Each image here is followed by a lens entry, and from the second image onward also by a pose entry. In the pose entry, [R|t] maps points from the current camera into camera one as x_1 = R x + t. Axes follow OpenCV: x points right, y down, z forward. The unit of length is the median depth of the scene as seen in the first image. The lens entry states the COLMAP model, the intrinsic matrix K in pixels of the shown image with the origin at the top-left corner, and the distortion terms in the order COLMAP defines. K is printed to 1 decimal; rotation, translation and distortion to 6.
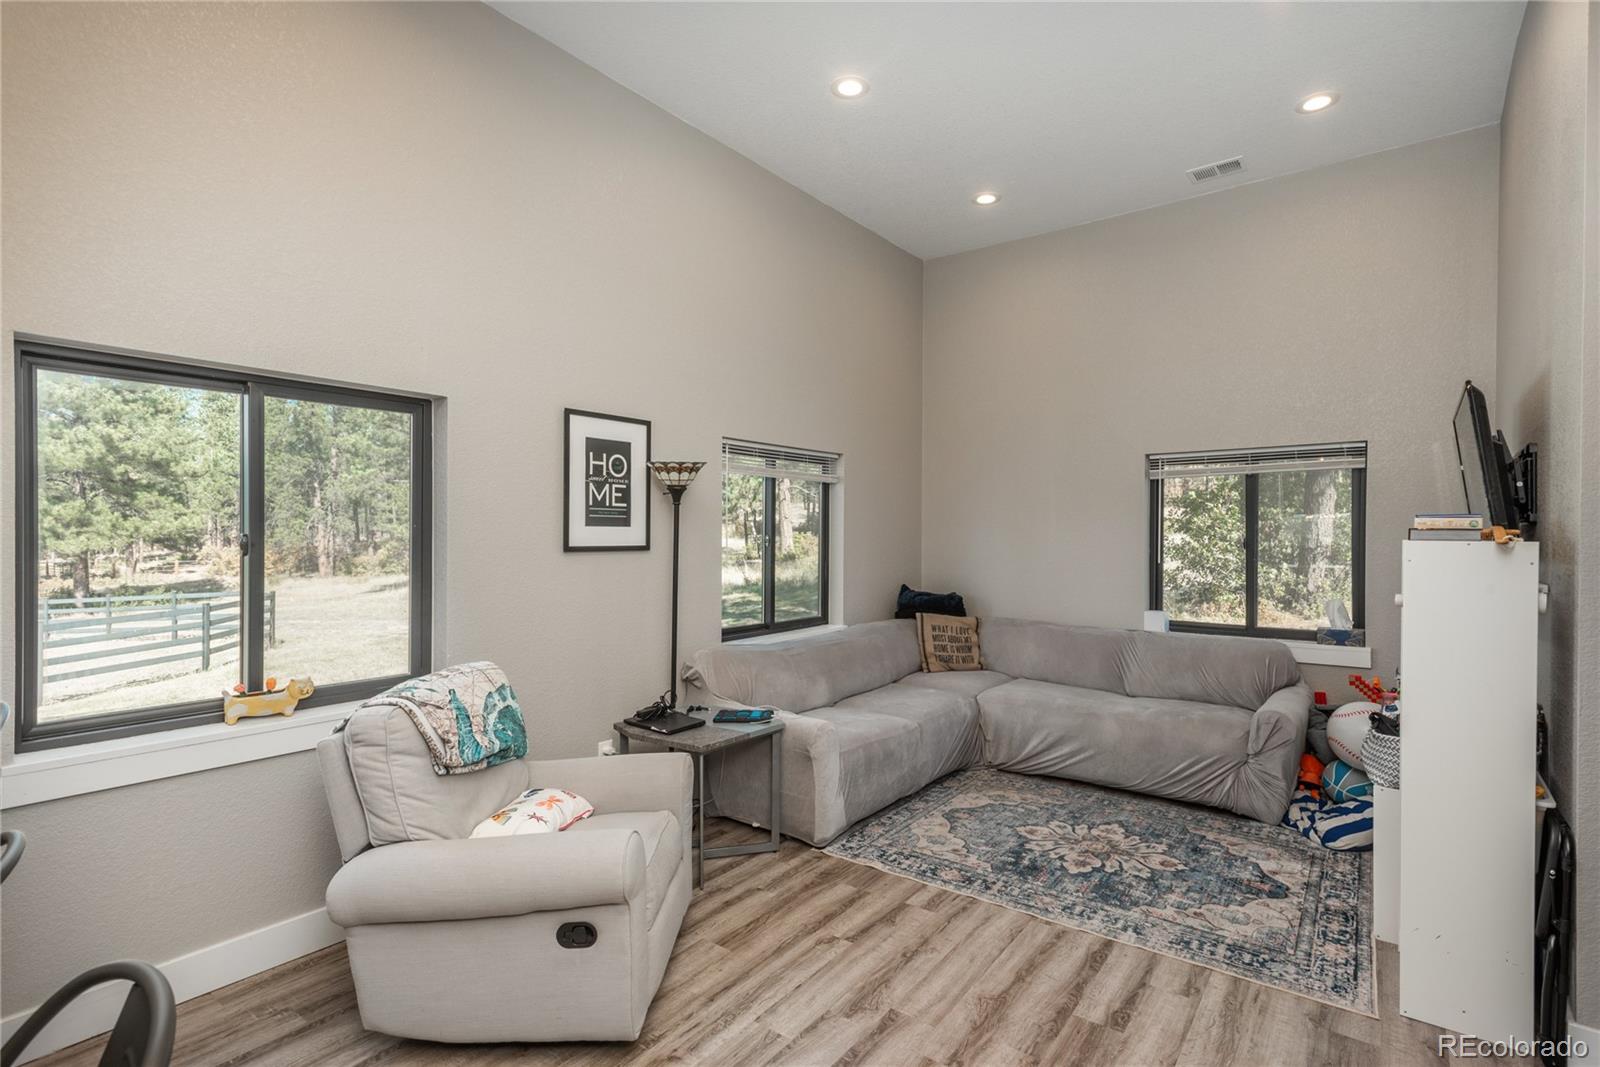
lens RADIAL K [[744.9, 0, 822.0], [0, 744.9, 548.0], [0, 0, 1]] dist [0.020056, -0.003398]
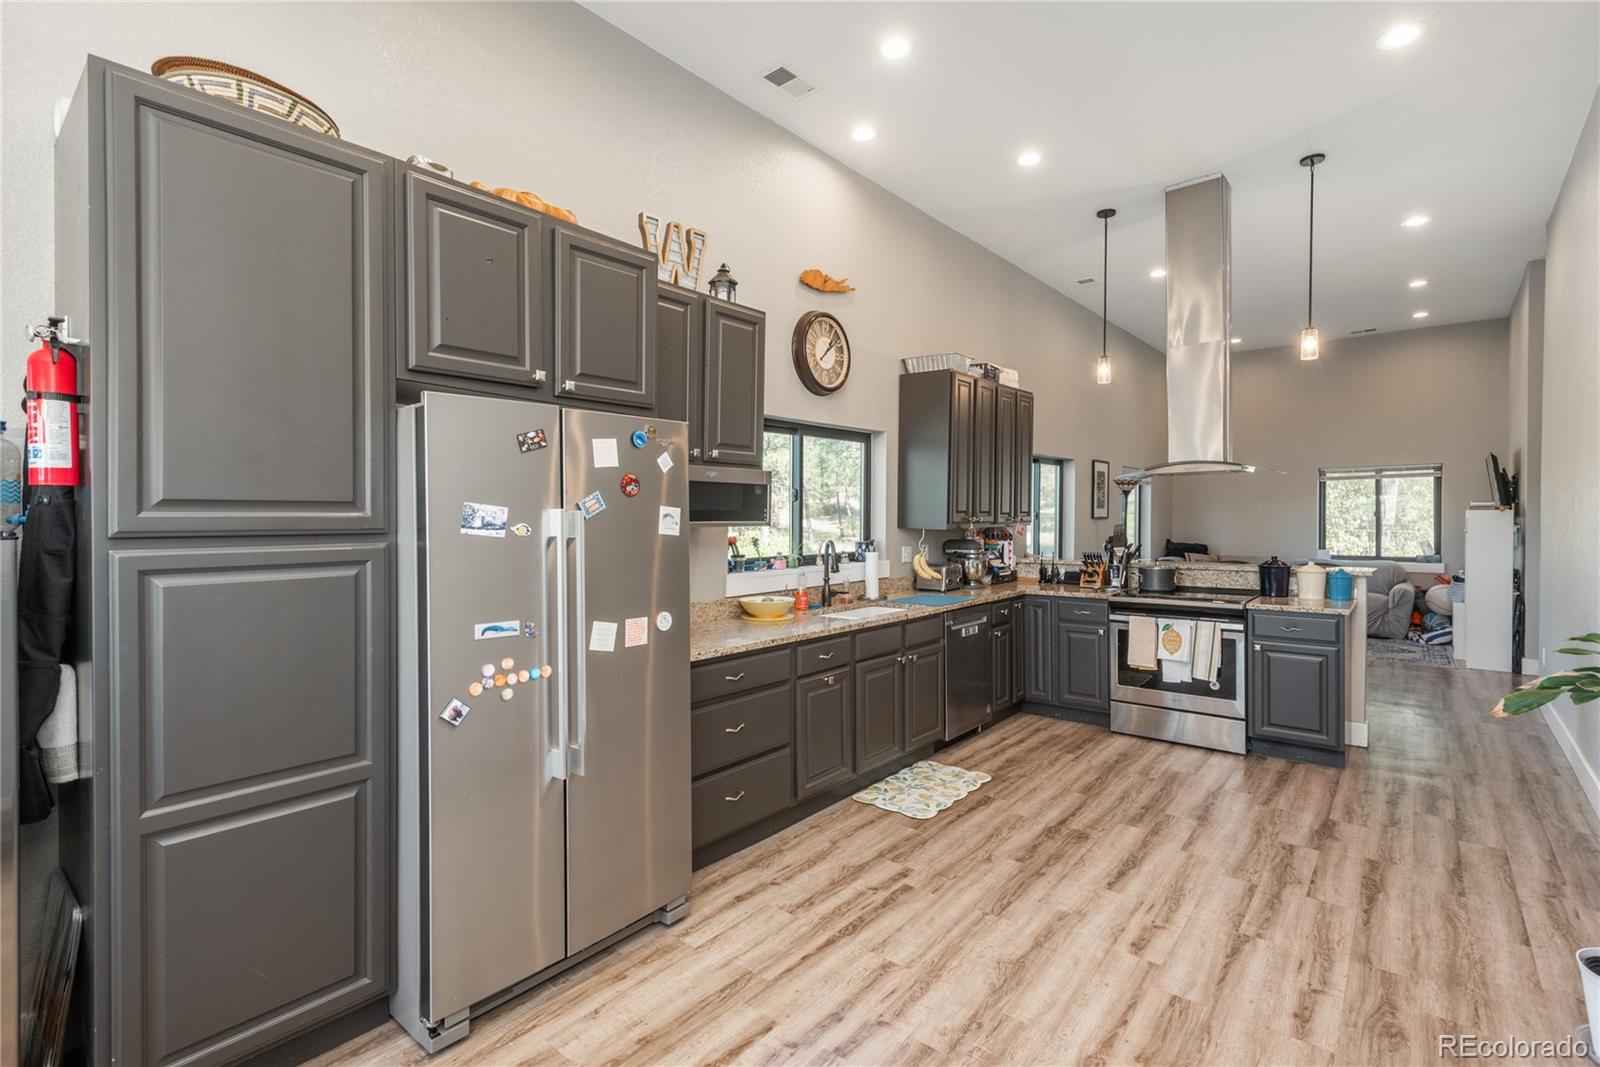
lens RADIAL K [[744.9, 0, 793.8], [0, 744.9, 526.1], [0, 0, 1]] dist [0.020056, -0.003398]
pose [[0.999112, -0.007340, -0.041492, -1.121798], [0.007608, 0.999951, 0.006297, 0.002301], [0.041443, -0.006607, 0.999119, -1.327153]]
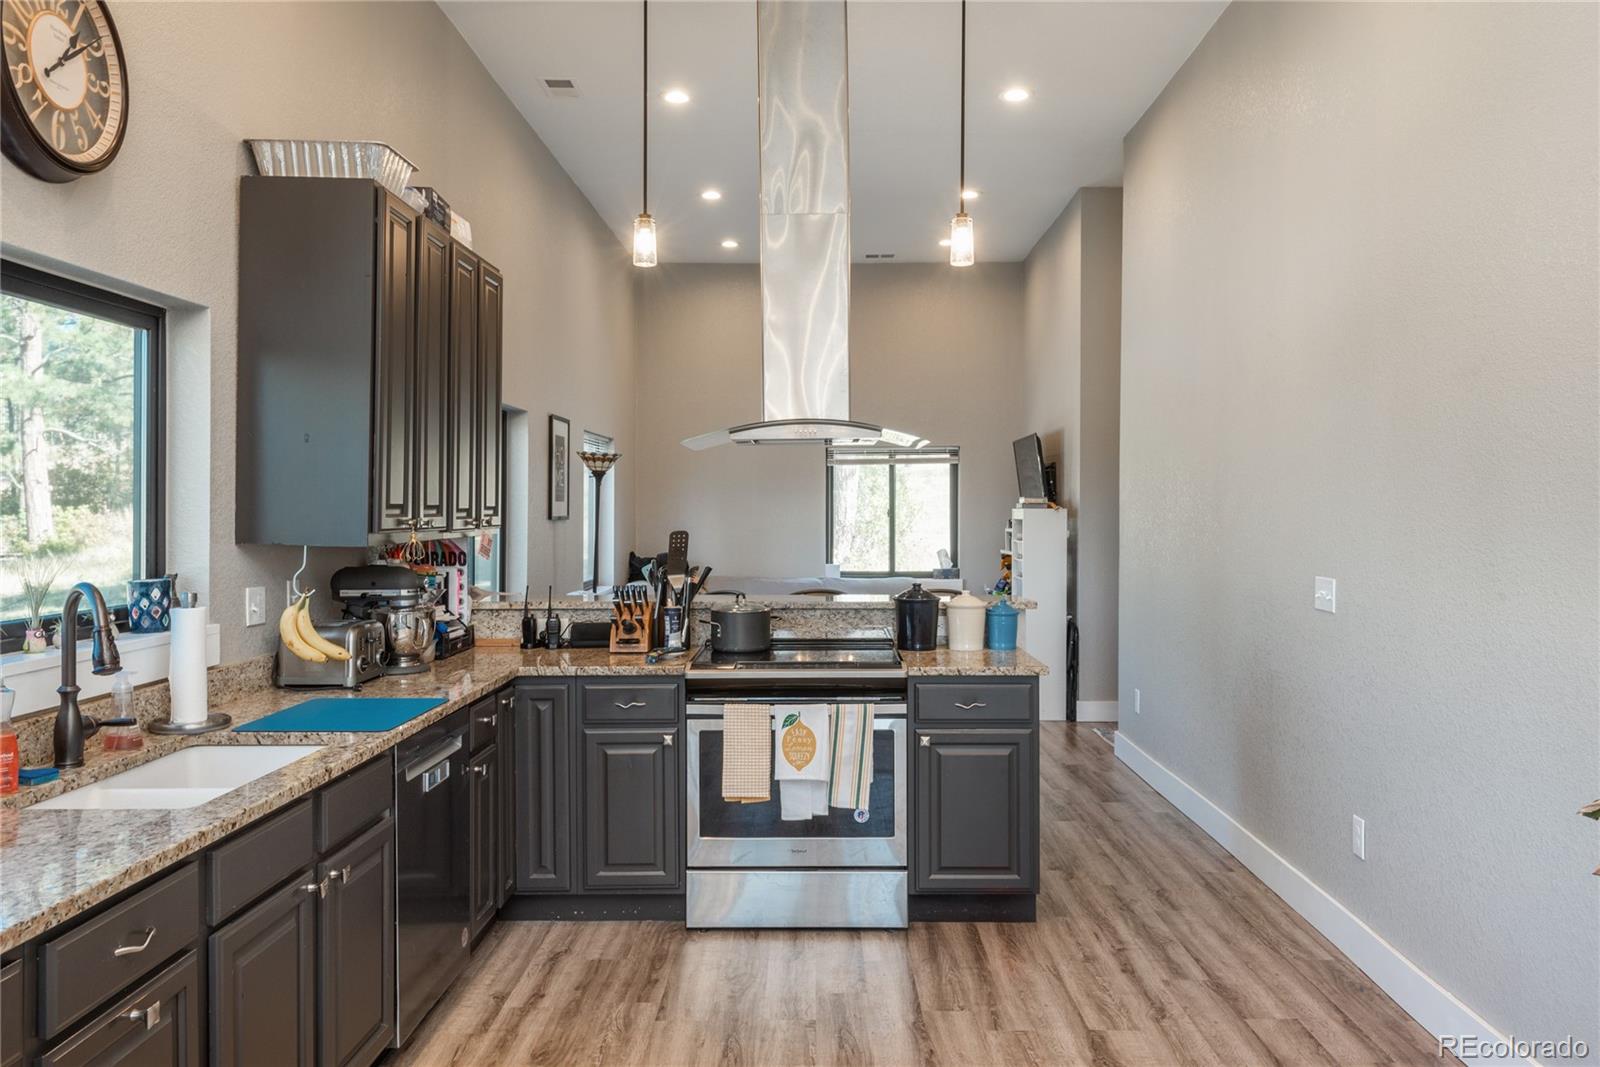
lens RADIAL K [[1212.0, 0, 799.3], [0, 1212.0, 522.6], [0, 0, 1]] dist [0.026437, -0.013413]
pose [[0.798490, -0.009444, 0.601934, -1.210317], [0.007599, 0.999955, 0.005609, -0.002431], [-0.601961, 0.000095, 0.798526, -0.927985]]
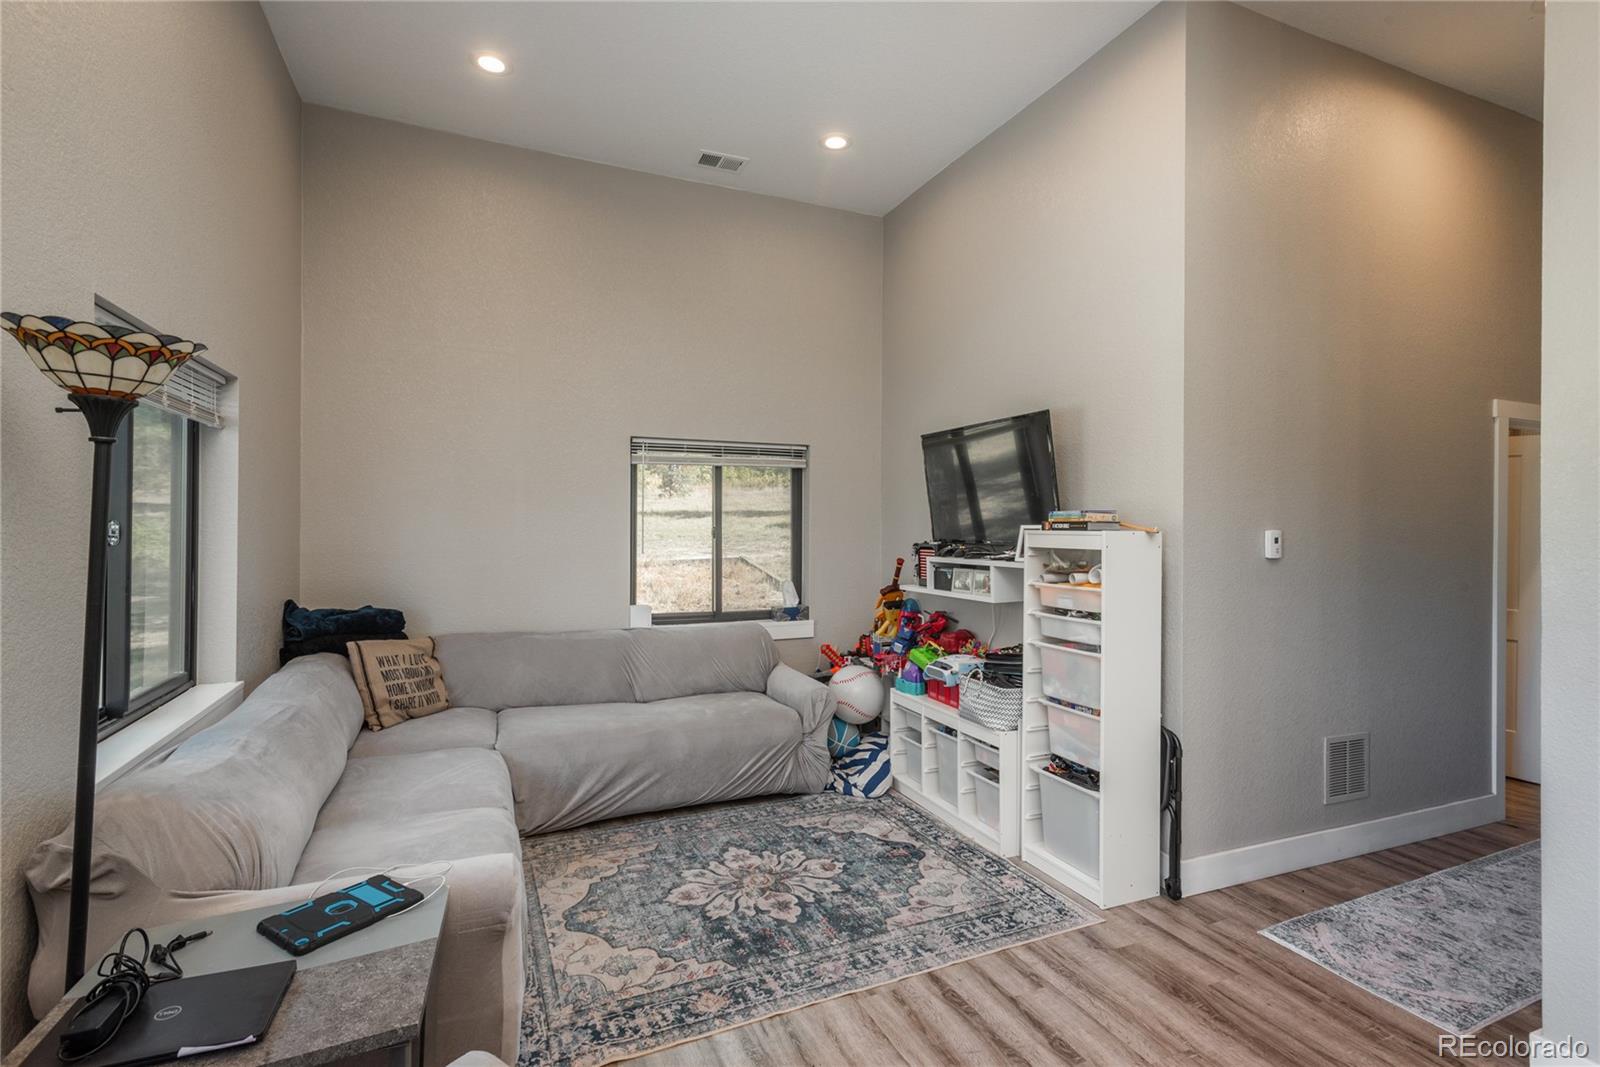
lens RADIAL K [[744.9, 0, 775.2], [0, 744.9, 534.5], [0, 0, 1]] dist [0.020056, -0.003398]
pose [[0.512923, -0.007710, 0.858400, -0.352251], [0.010490, 0.999941, 0.002712, -0.006712], [-0.858371, 0.007614, 0.512973, 0.507162]]
